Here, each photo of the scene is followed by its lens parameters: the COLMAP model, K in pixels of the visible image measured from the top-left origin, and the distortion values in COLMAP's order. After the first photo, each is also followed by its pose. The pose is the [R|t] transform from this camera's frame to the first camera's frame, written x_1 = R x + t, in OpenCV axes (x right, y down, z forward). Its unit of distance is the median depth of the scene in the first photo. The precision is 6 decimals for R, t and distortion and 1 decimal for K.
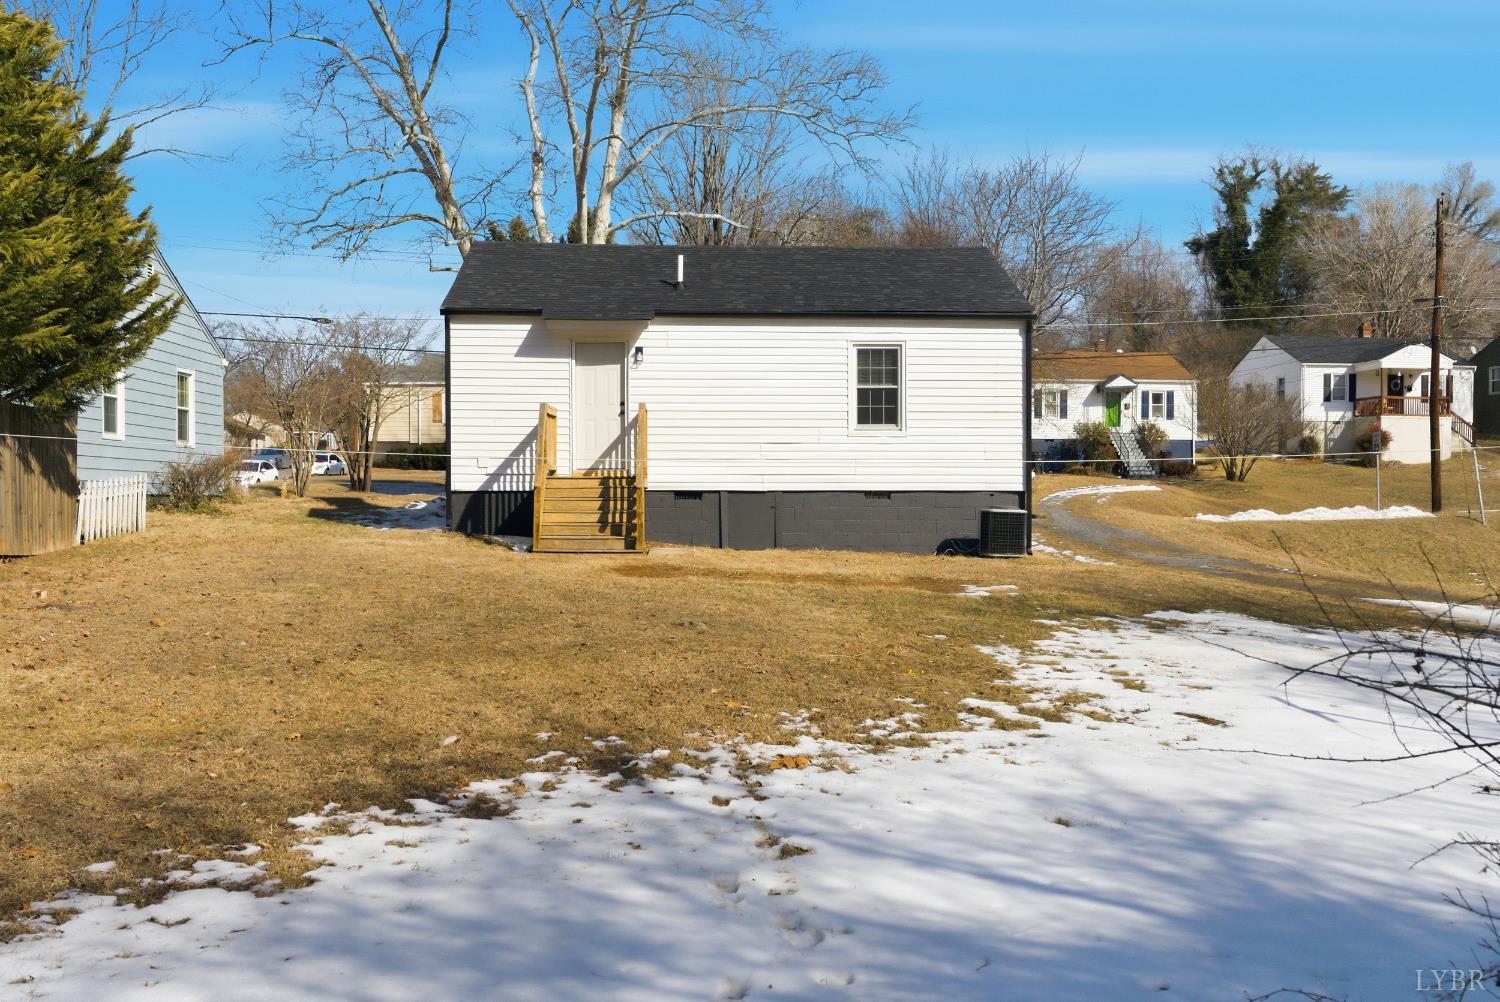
lens RADIAL K [[1516.0, 0, 754.5], [0, 1516.0, 506.1], [0, 0, 1]] dist [0.017176, 0.000000]
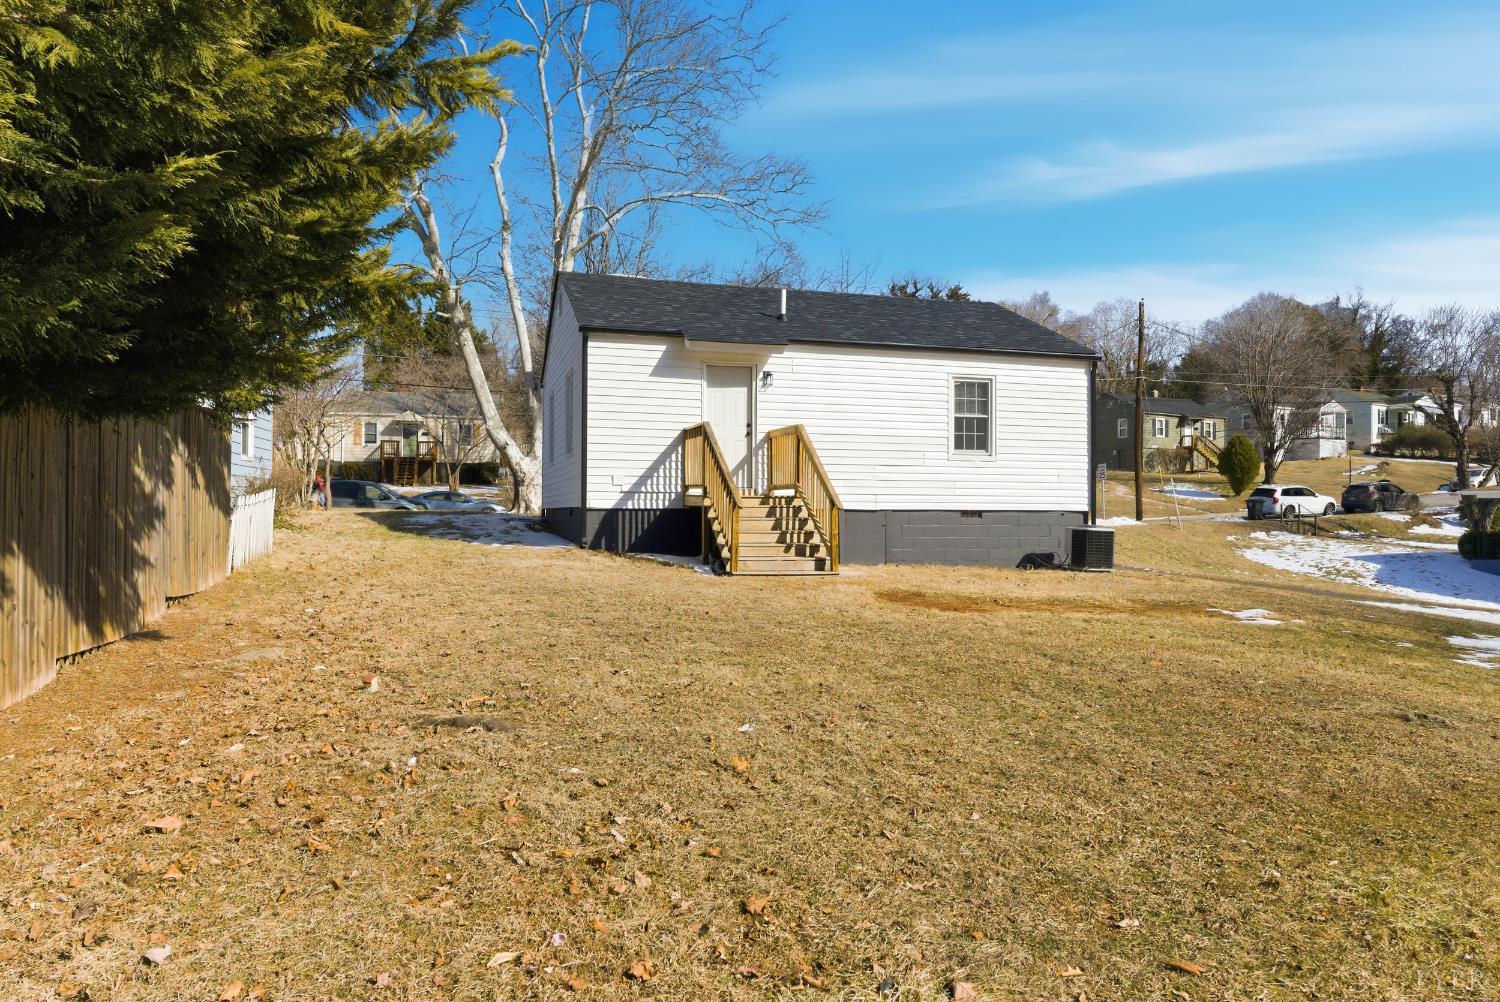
lens RADIAL K [[992.4, 0, 728.9], [0, 992.4, 468.2], [0, 0, 1]] dist [-0.016762, -0.003513]
pose [[0.971278, 0.014813, 0.237488, -0.262305], [-0.005275, 0.999156, -0.040748, -0.010260], [-0.237891, 0.038324, 0.970536, 0.343978]]
